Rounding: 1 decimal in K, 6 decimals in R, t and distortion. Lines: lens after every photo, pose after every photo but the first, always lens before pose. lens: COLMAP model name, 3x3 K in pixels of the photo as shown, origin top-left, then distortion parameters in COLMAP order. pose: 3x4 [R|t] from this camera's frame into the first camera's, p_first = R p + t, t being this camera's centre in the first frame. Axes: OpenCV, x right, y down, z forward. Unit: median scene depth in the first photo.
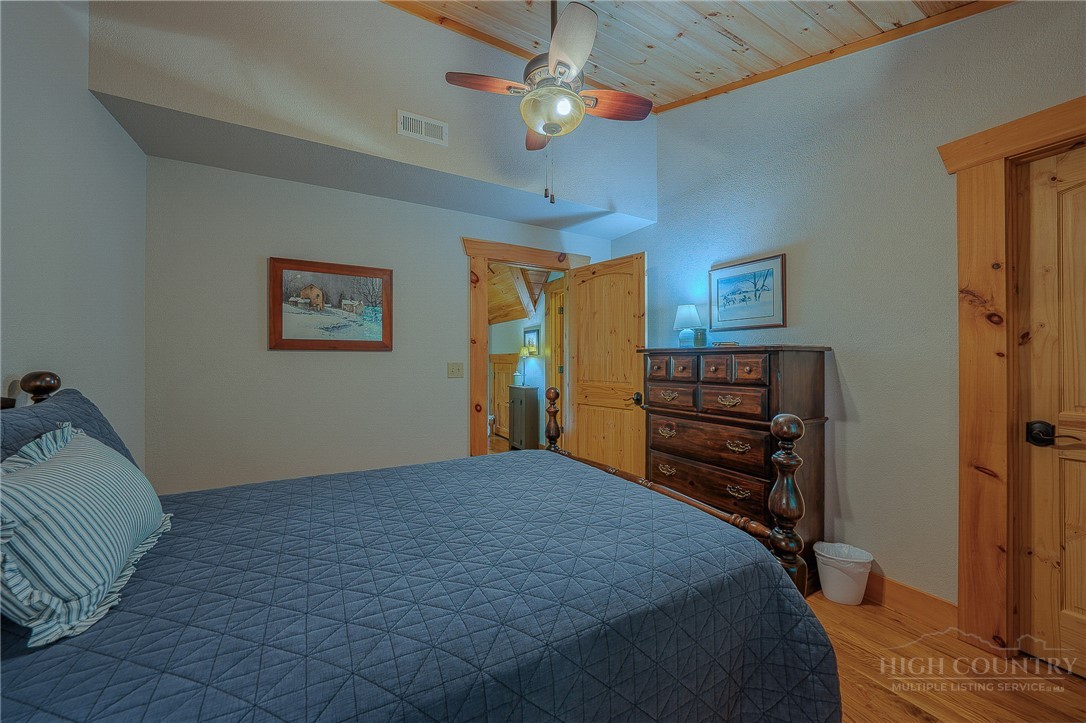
lens RADIAL K [[403.6, 0, 523.1], [0, 403.6, 358.9], [0, 0, 1]] dist [-0.014169, 0.000030]
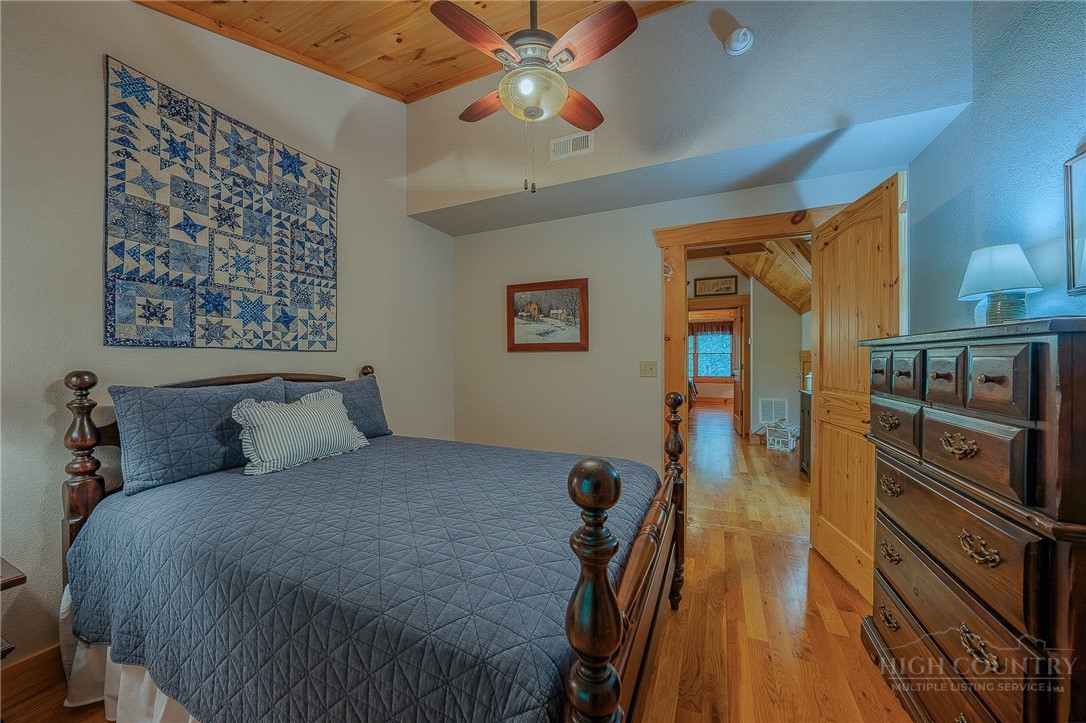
lens RADIAL K [[381.4, 0, 548.4], [0, 381.4, 361.5], [0, 0, 1]] dist [-0.026358, 0.005179]
pose [[0.595811, 0.003546, -0.803117, 0.486572], [0.005545, 0.999948, 0.008529, 0.000393], [0.803106, -0.009535, 0.595760, 0.300970]]
